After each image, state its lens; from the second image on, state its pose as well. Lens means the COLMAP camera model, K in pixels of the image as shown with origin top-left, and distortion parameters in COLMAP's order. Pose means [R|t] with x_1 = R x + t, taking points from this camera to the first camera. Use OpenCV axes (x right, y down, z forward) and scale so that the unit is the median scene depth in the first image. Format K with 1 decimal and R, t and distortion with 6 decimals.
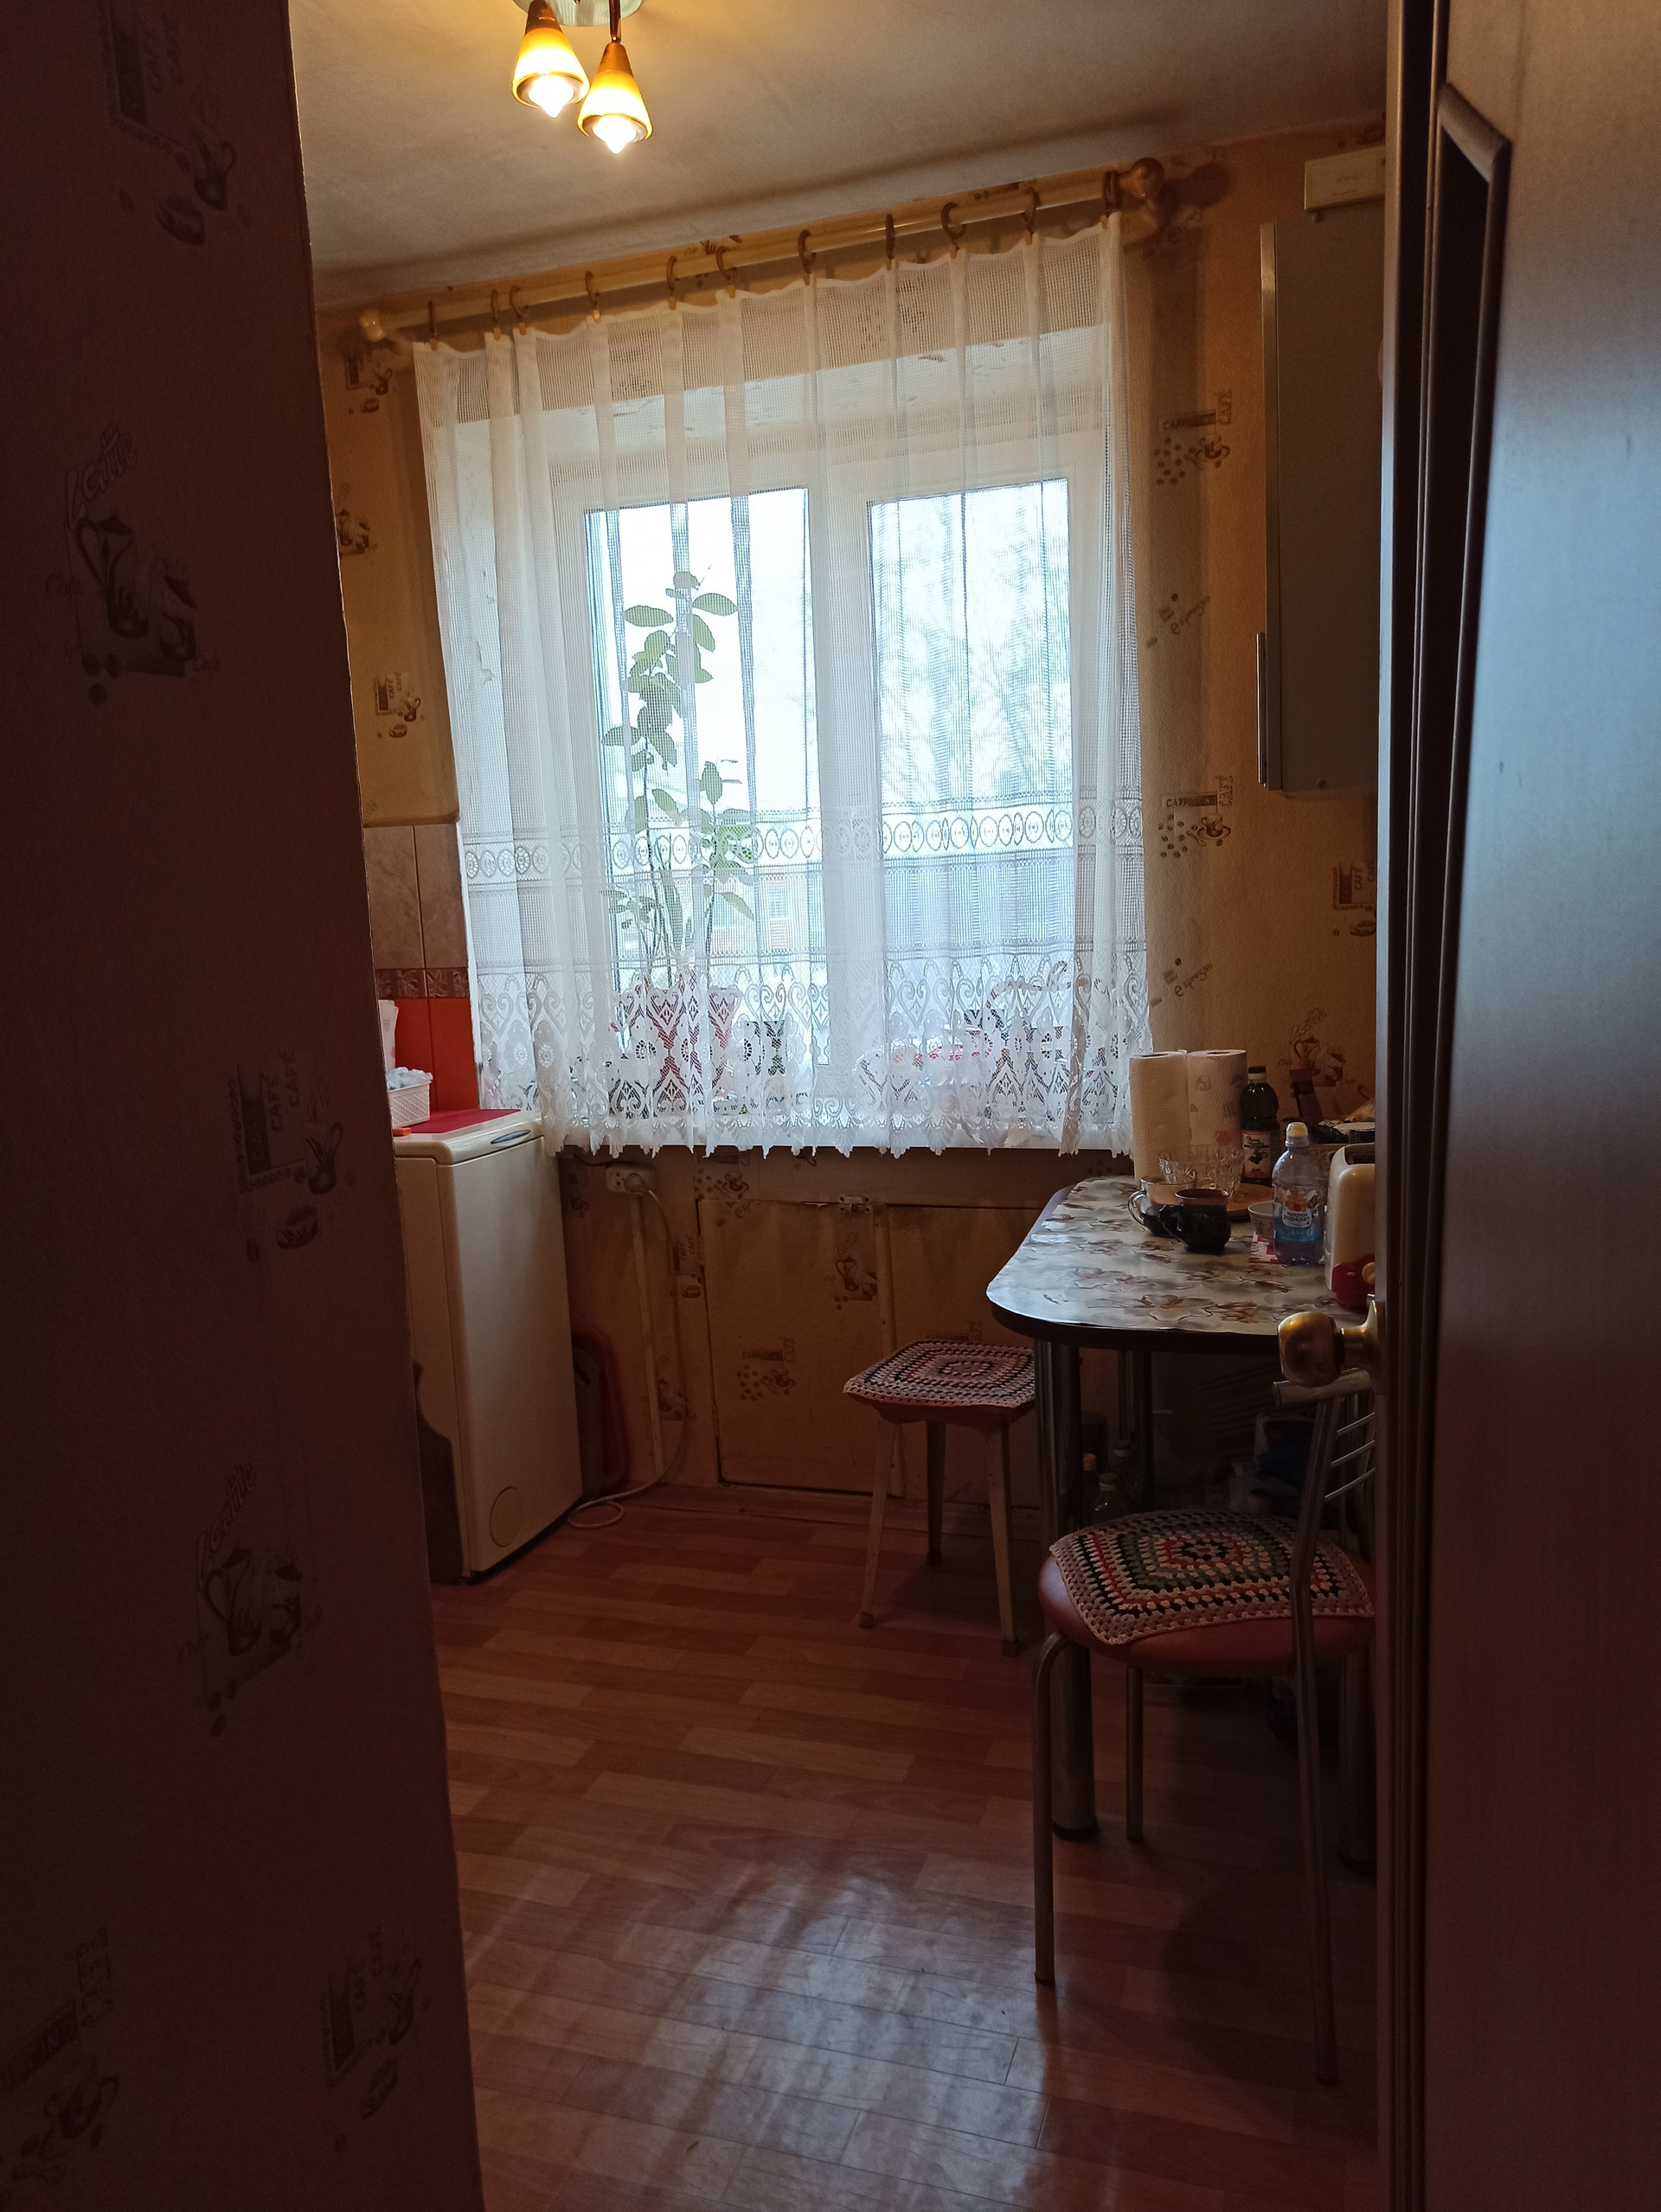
lens RADIAL K [[1632.1, 0, 836.9], [0, 1632.1, 1110.4], [0, 0, 1]] dist [0.058222, -0.046475]
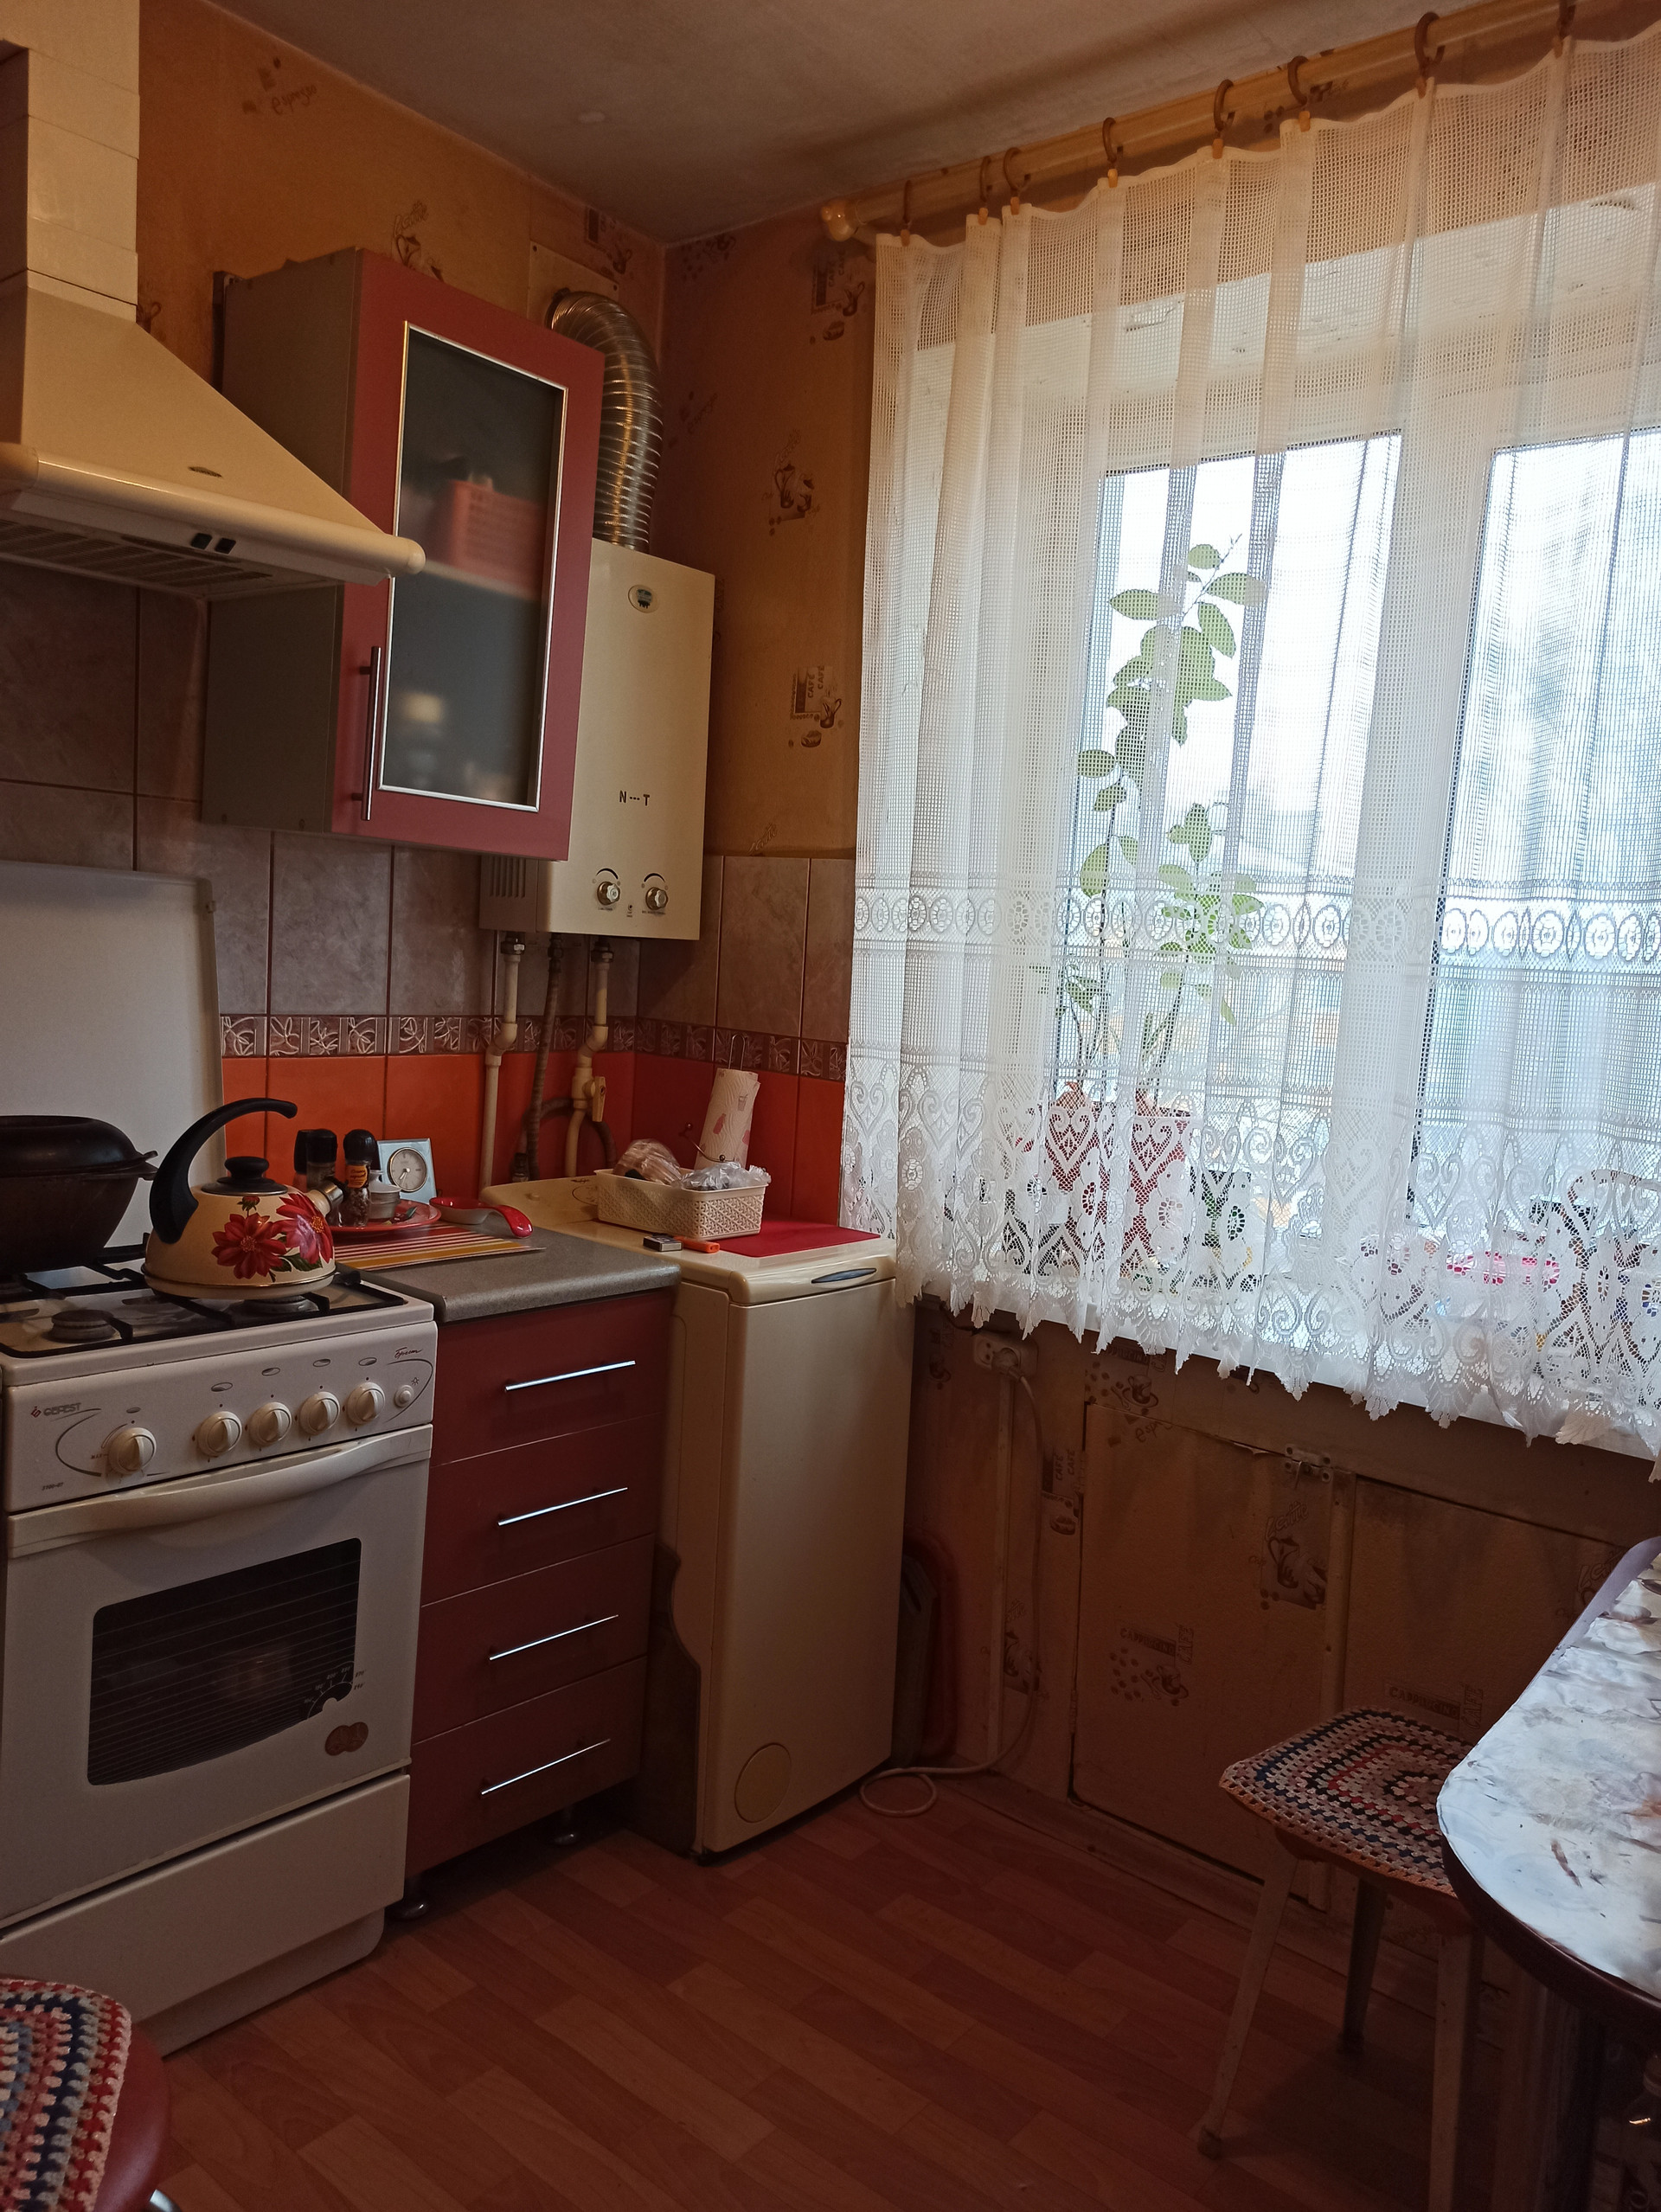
lens RADIAL K [[1632.1, 0, 835.2], [0, 1632.1, 1101.9], [0, 0, 1]] dist [0.058222, -0.046475]
pose [[0.927353, 0.137905, -0.347849, 0.045589], [-0.152277, 0.988236, -0.014178, -0.050506], [0.341802, 0.066118, 0.937443, 0.287014]]
